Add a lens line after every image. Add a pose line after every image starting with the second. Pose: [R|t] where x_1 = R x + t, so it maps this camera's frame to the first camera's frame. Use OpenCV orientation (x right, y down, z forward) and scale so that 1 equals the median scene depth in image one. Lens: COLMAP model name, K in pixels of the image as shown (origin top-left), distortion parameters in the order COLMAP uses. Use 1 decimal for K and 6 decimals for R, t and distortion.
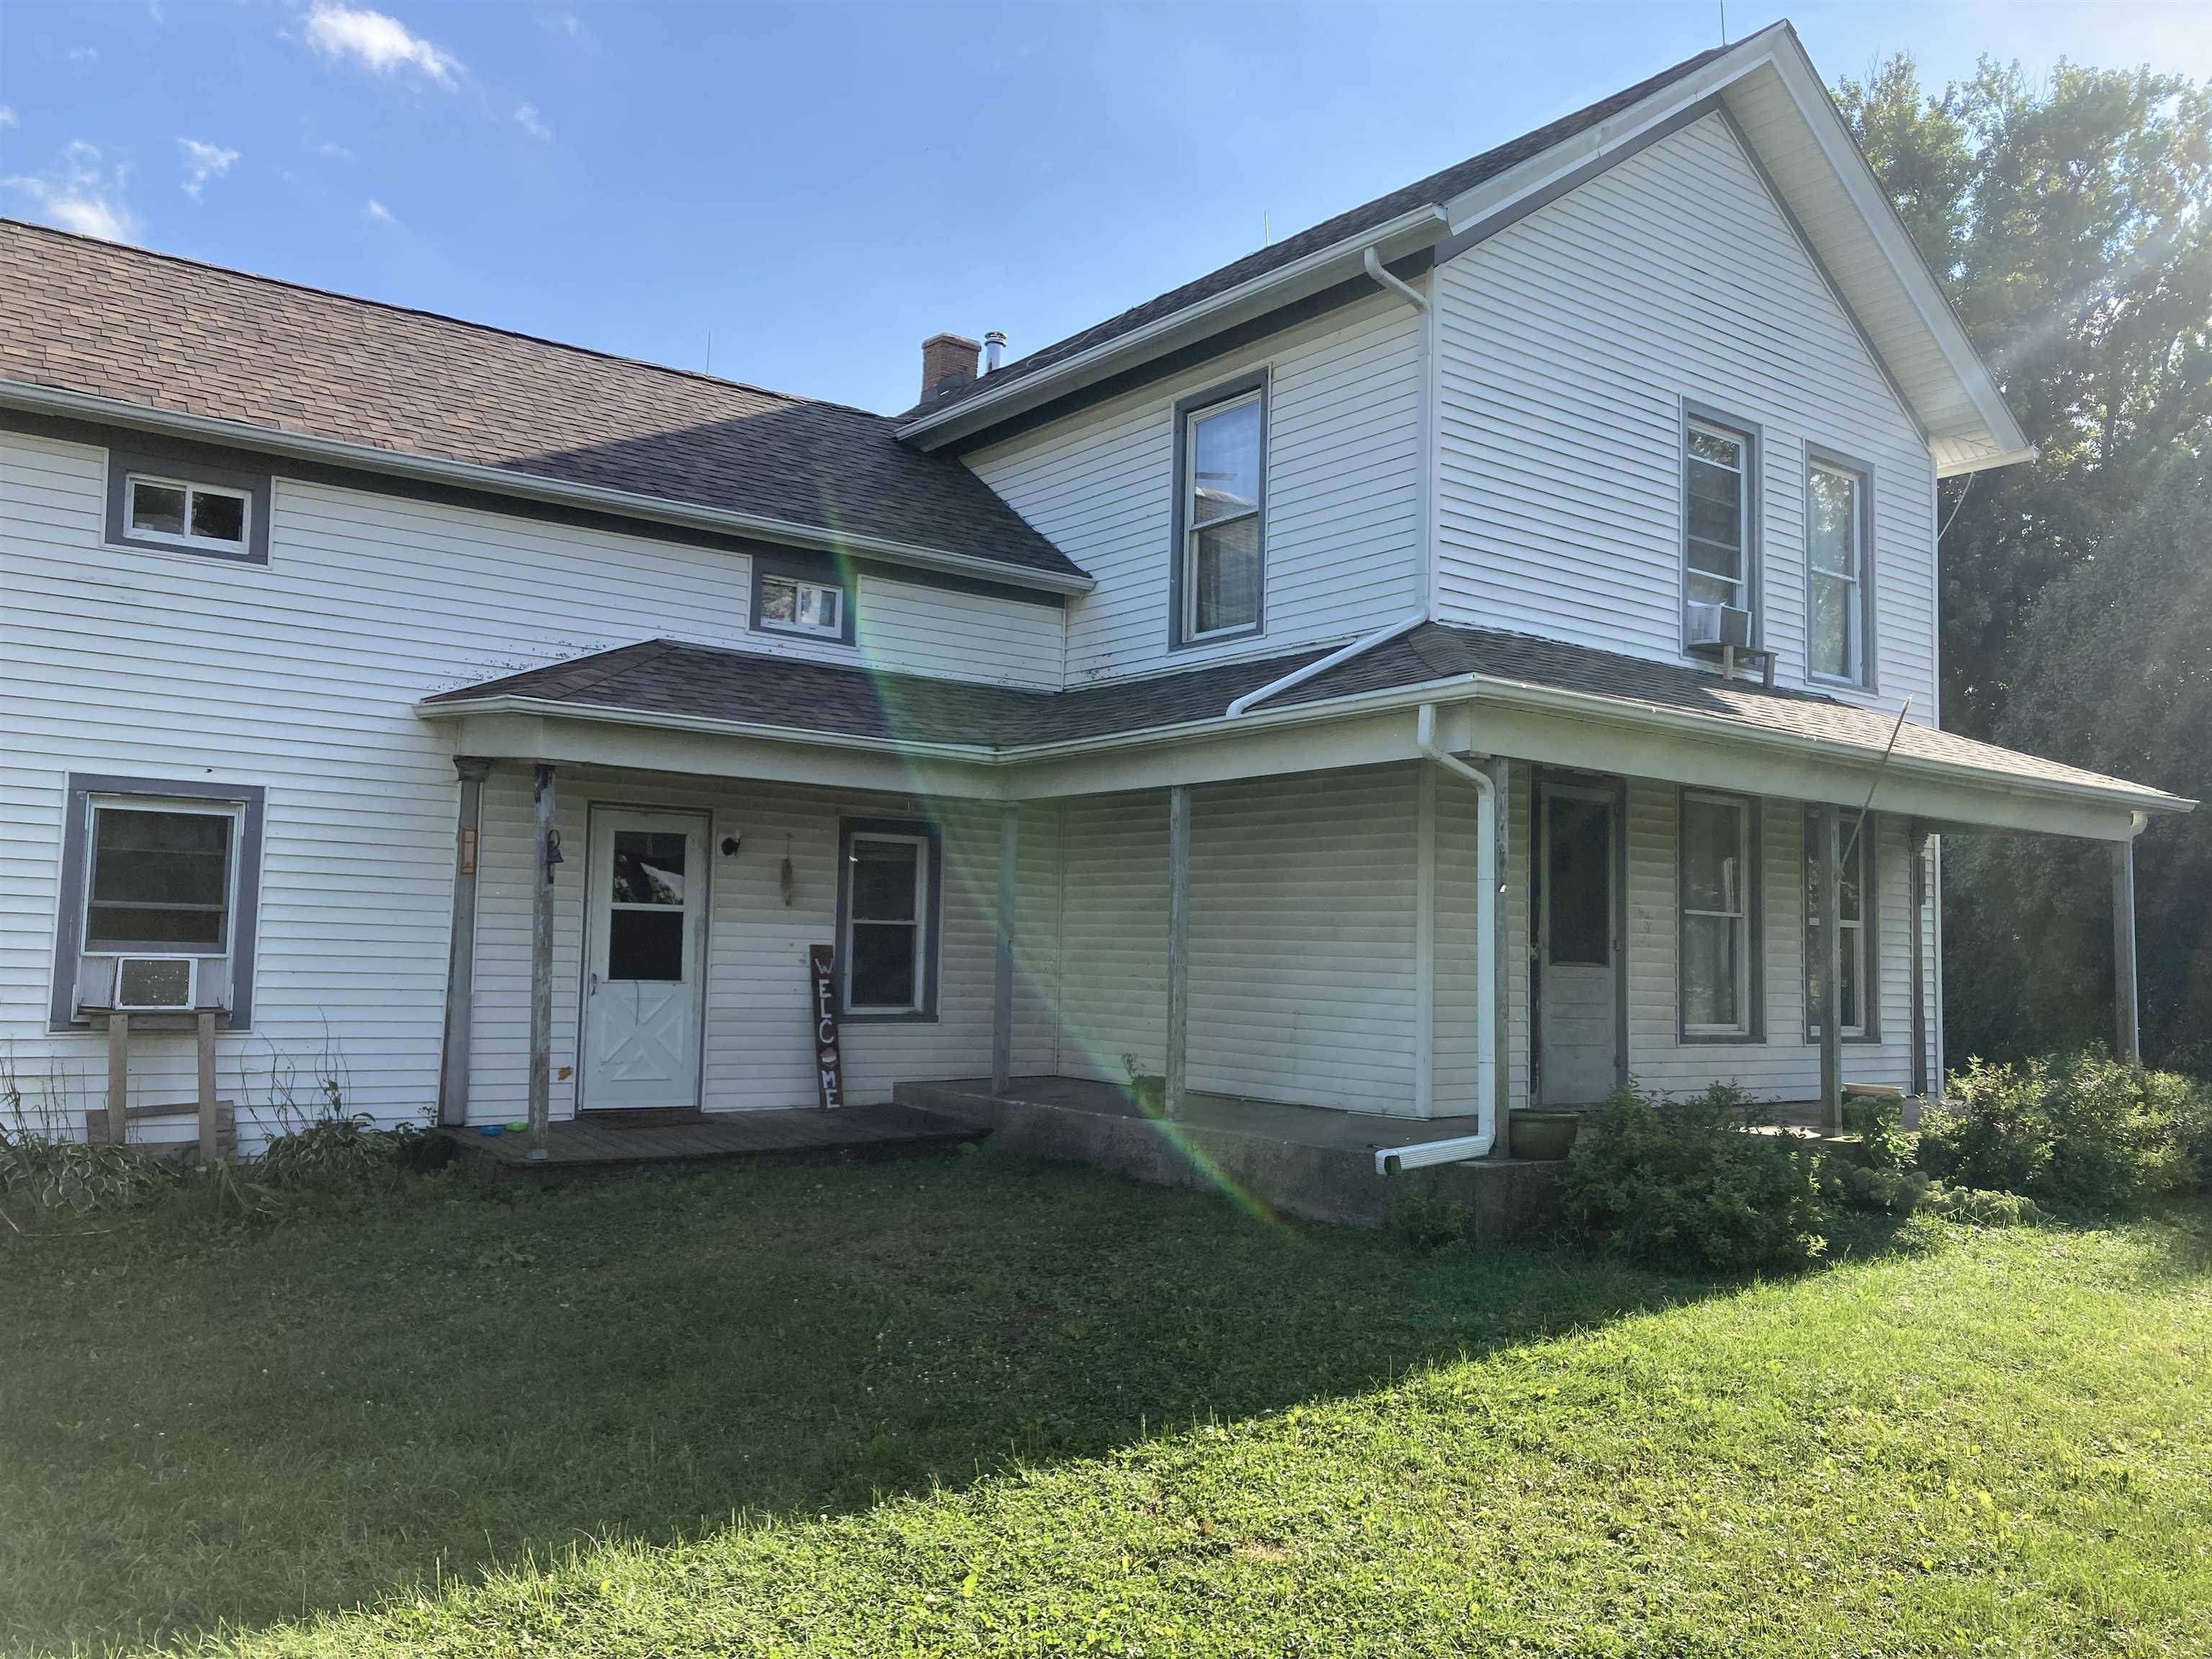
lens RADIAL K [[1771.3, 0, 1087.5], [0, 1771.3, 836.7], [0, 0, 1]] dist [0.018750, -0.018259]
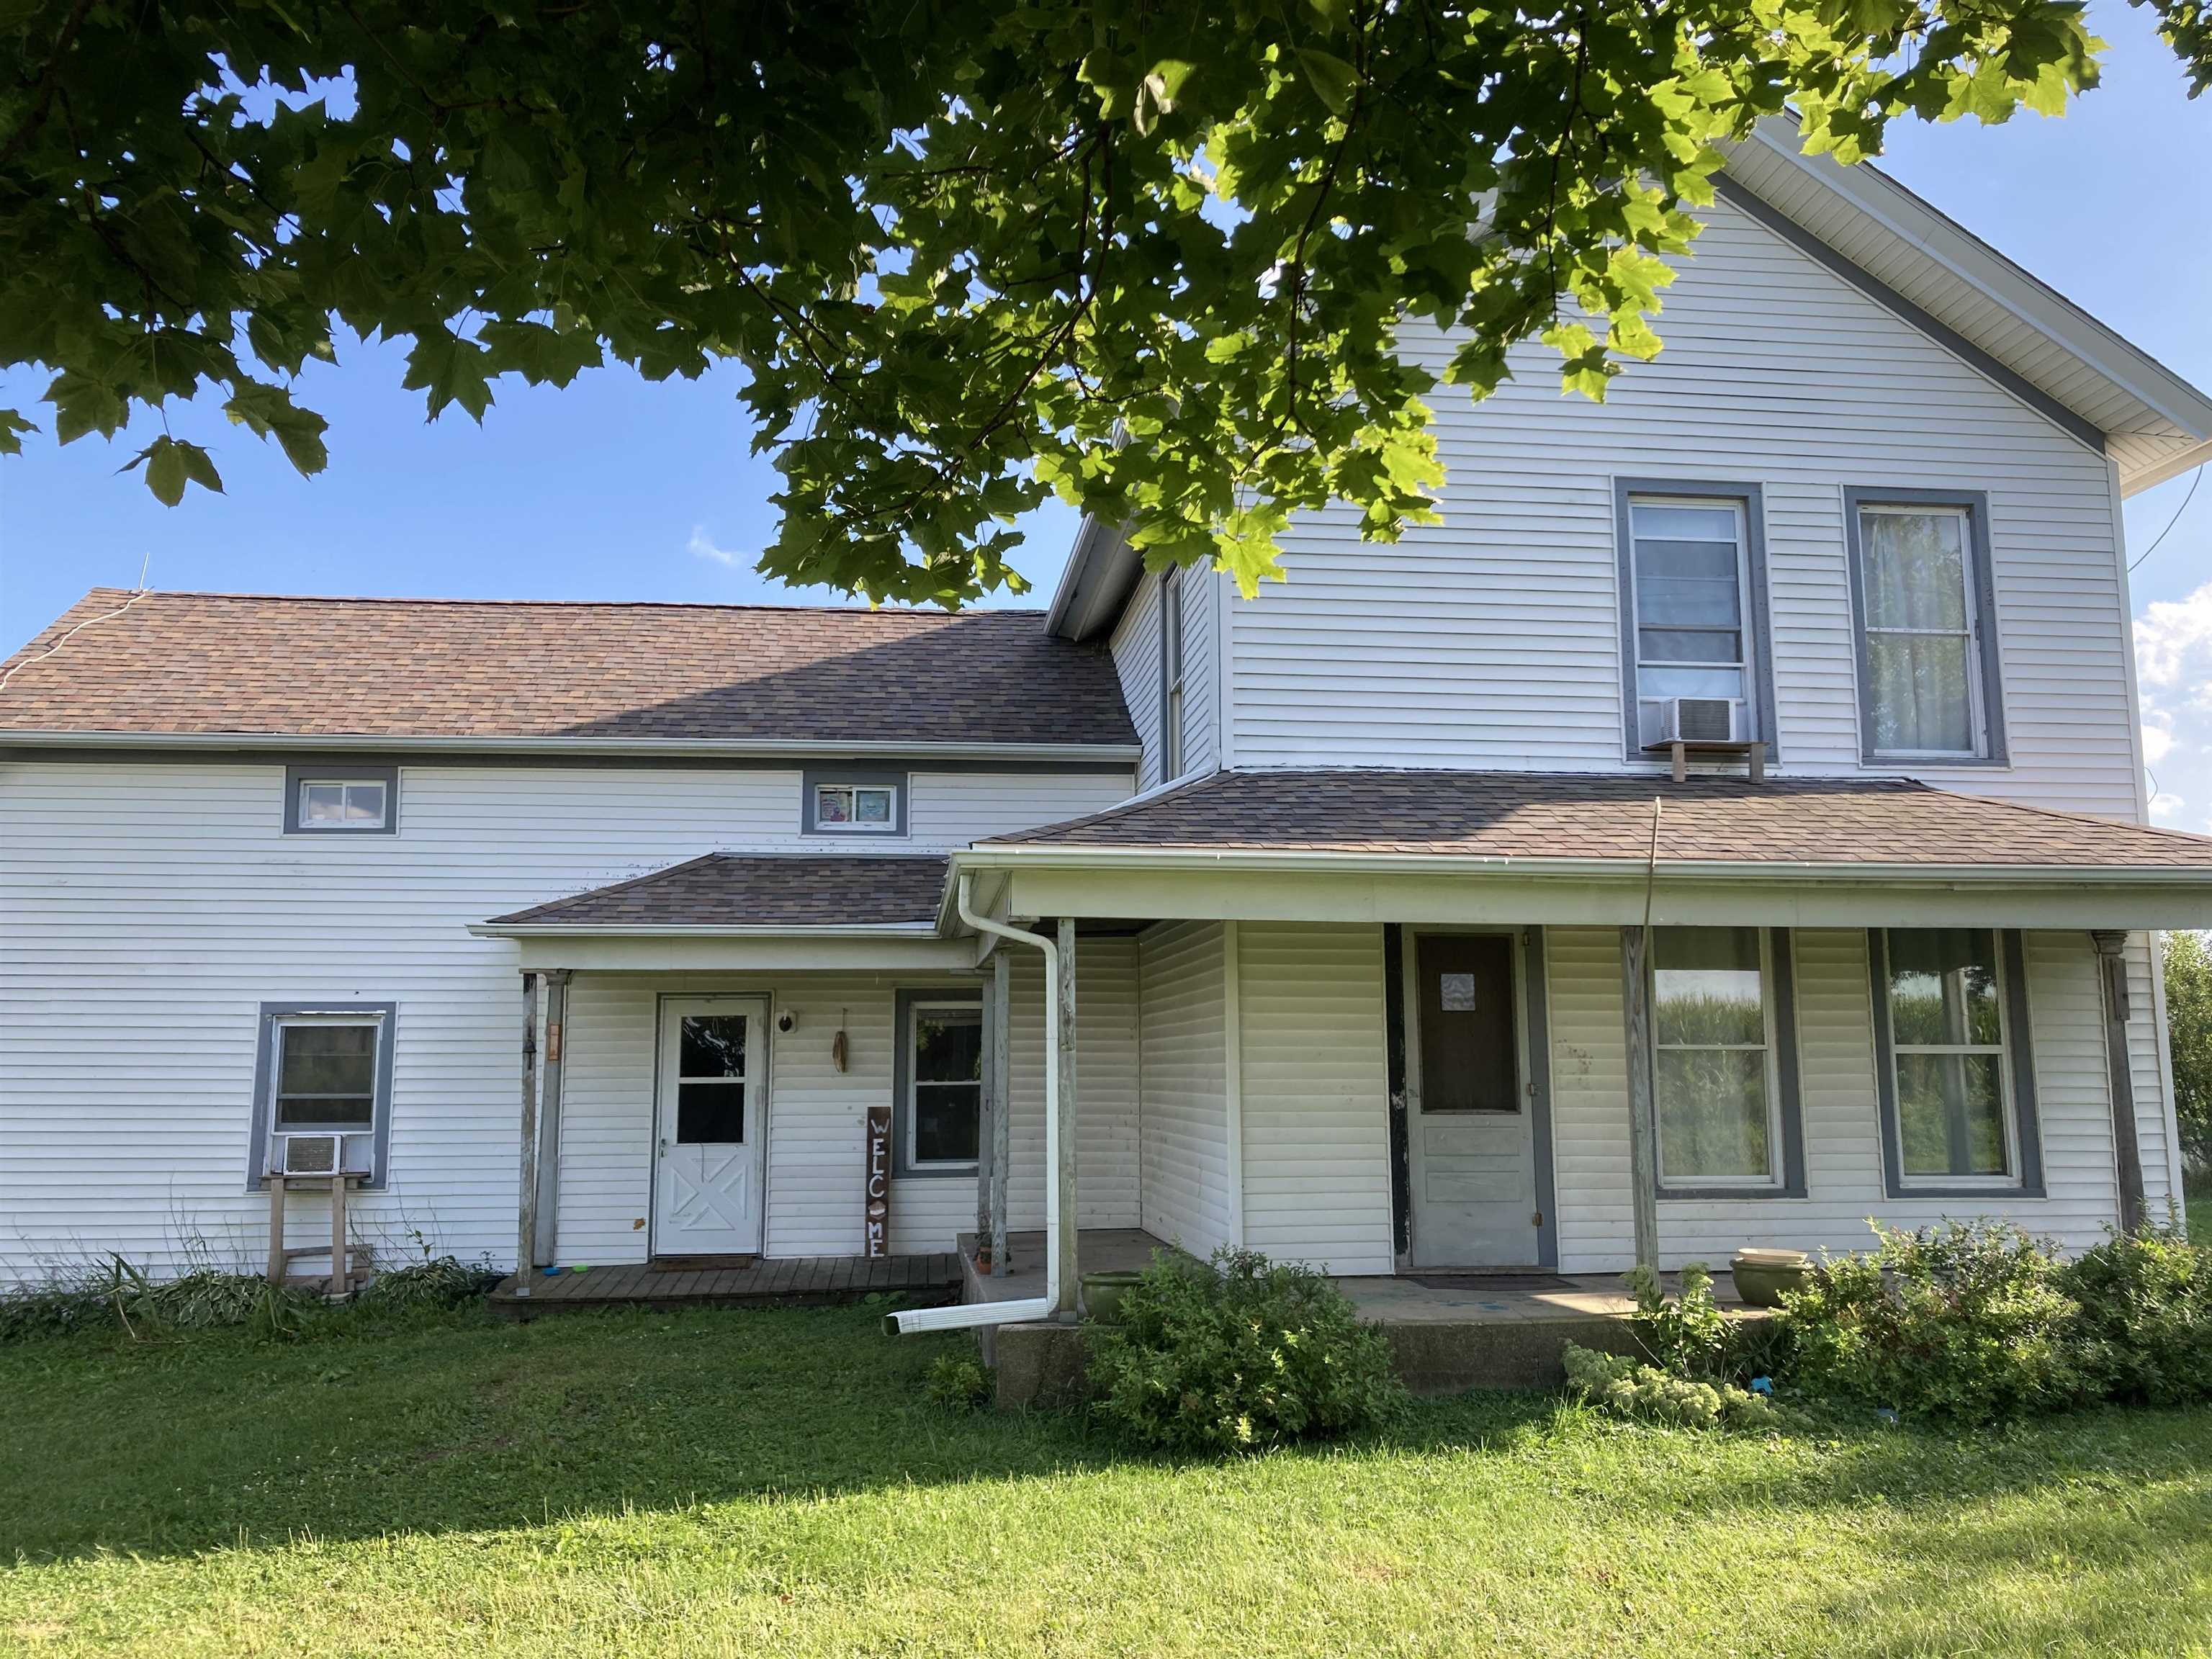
lens RADIAL K [[1771.3, 0, 1099.2], [0, 1771.3, 816.4], [0, 0, 1]] dist [0.018750, -0.018259]
pose [[0.864955, -0.103748, -0.491007, 0.597763], [0.061467, 0.992932, -0.101524, 0.001049], [0.498070, 0.057633, 0.865219, 0.101882]]
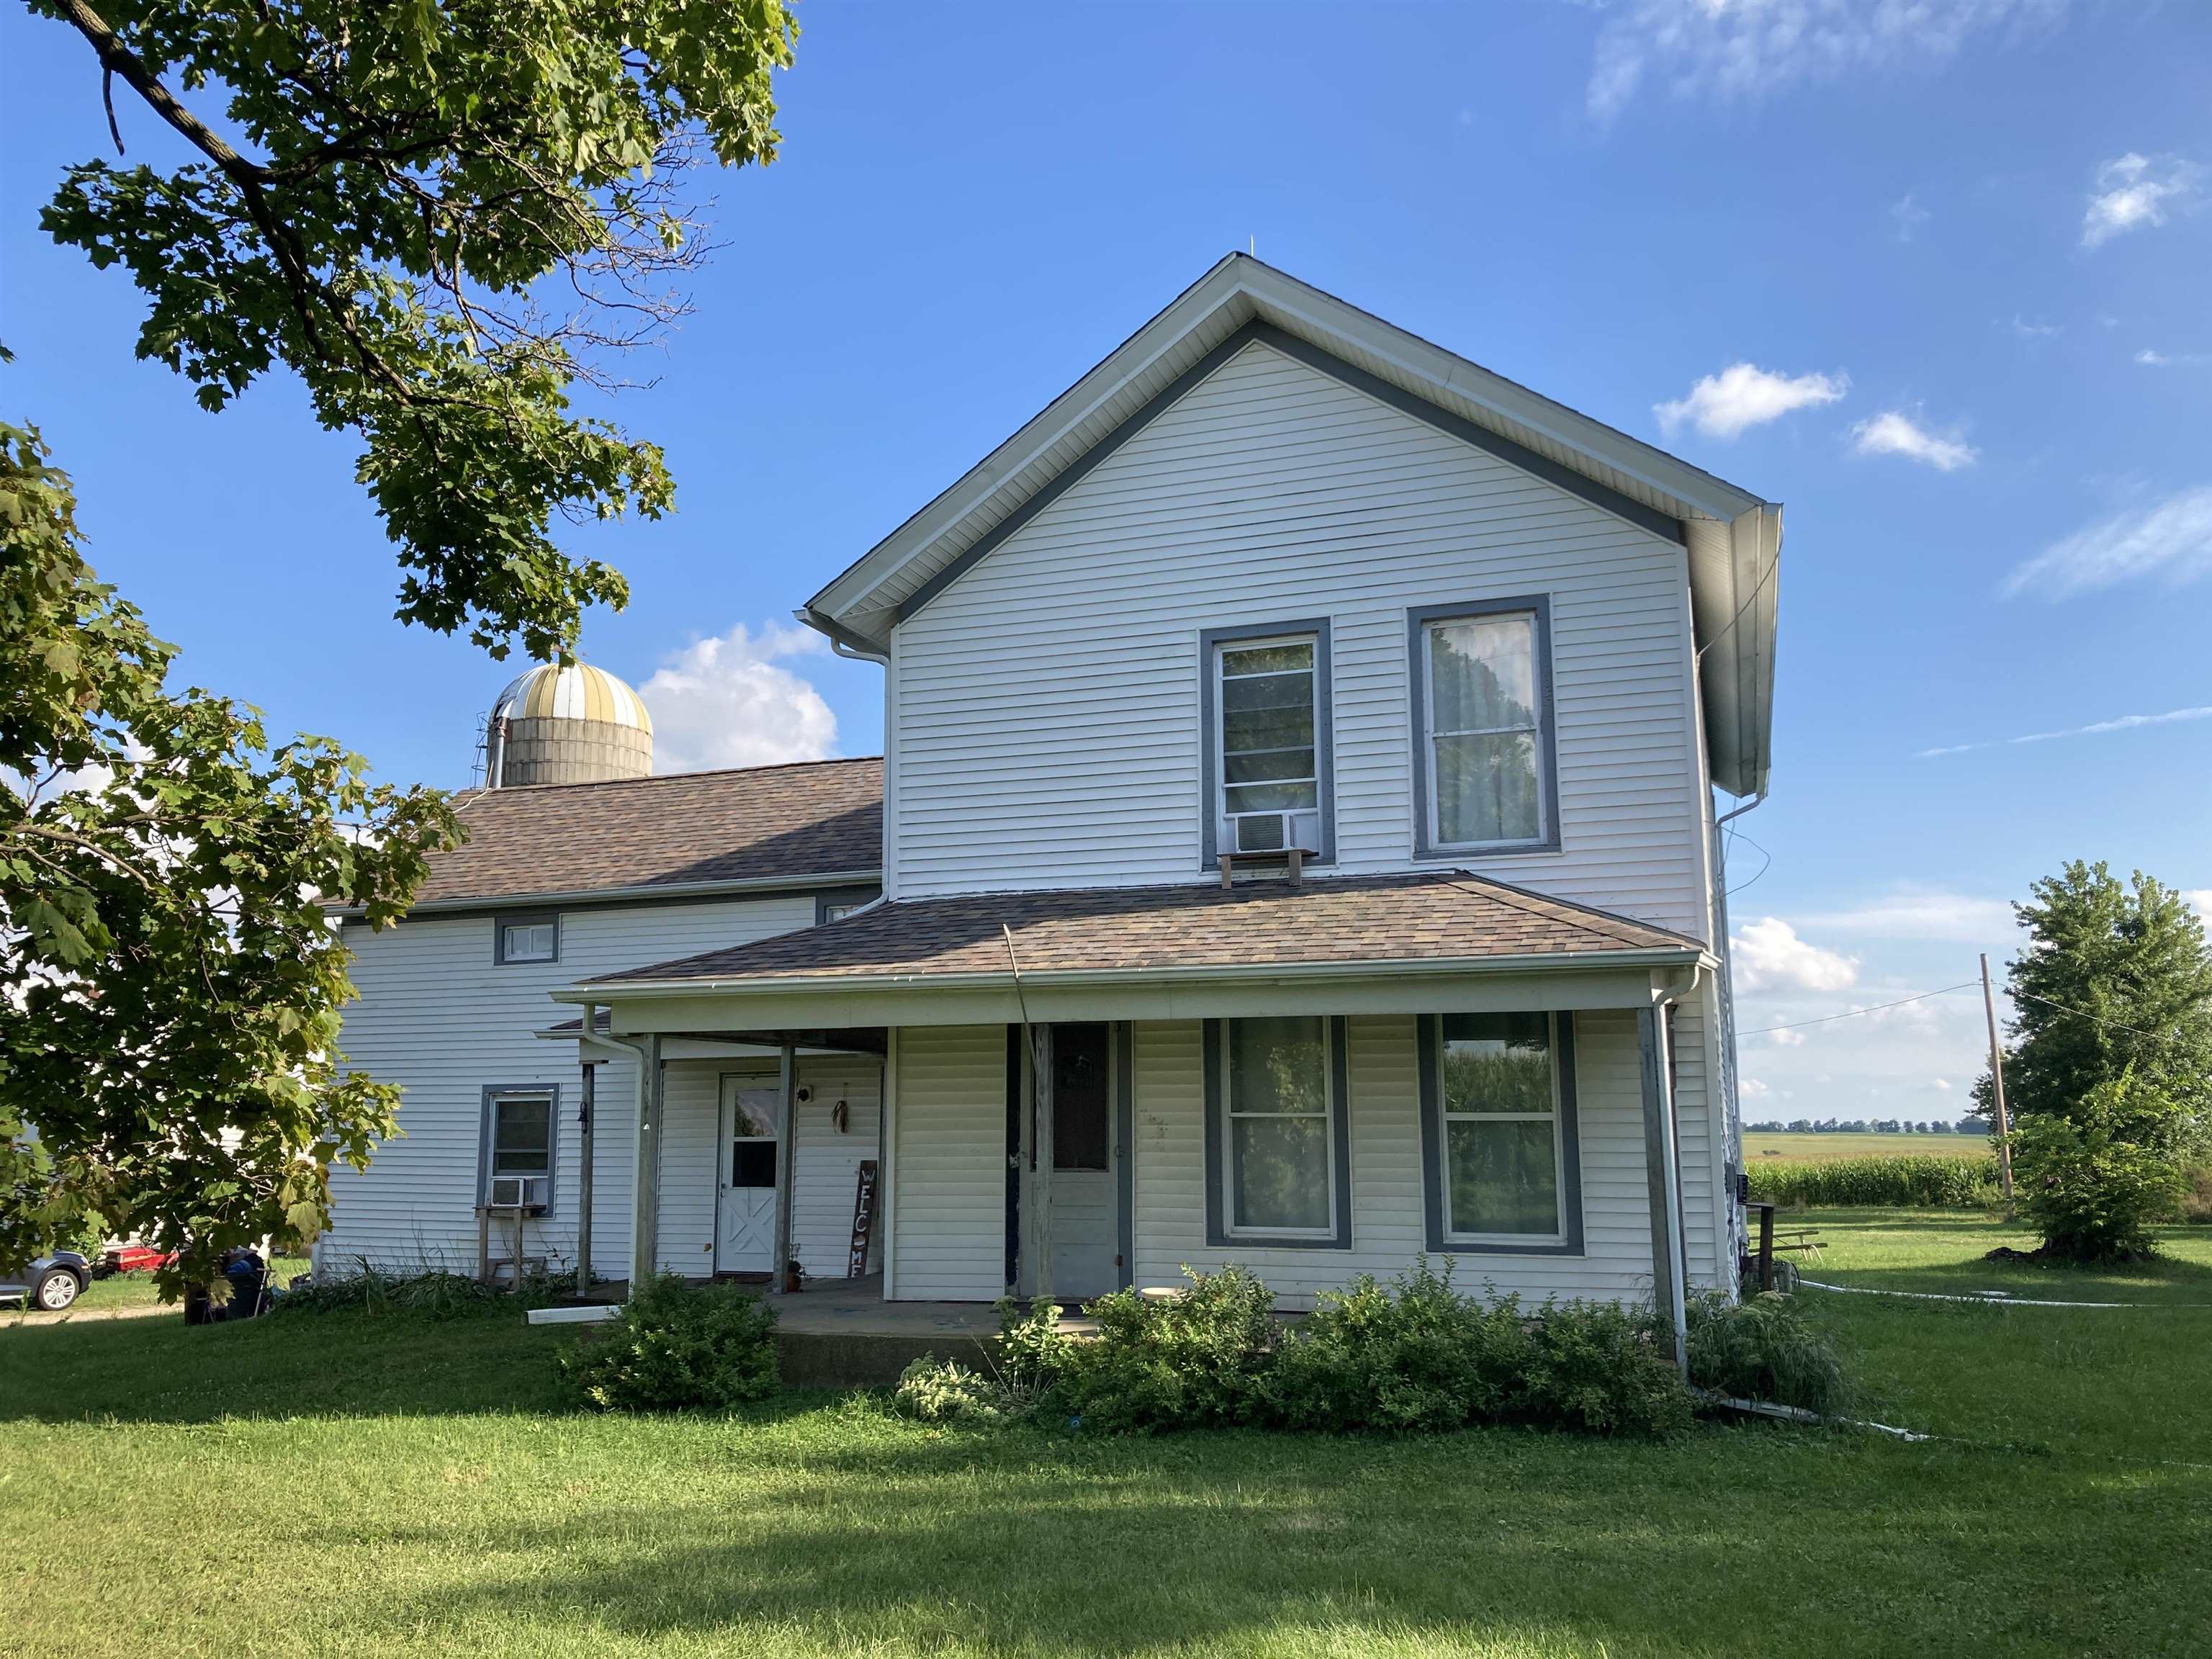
lens RADIAL K [[1771.3, 0, 1117.4], [0, 1771.3, 834.1], [0, 0, 1]] dist [0.018750, -0.018259]
pose [[0.558731, -0.164614, -0.812848, 1.285096], [0.078138, 0.986193, -0.146009, 0.028715], [0.825660, 0.018065, 0.563879, 0.400455]]
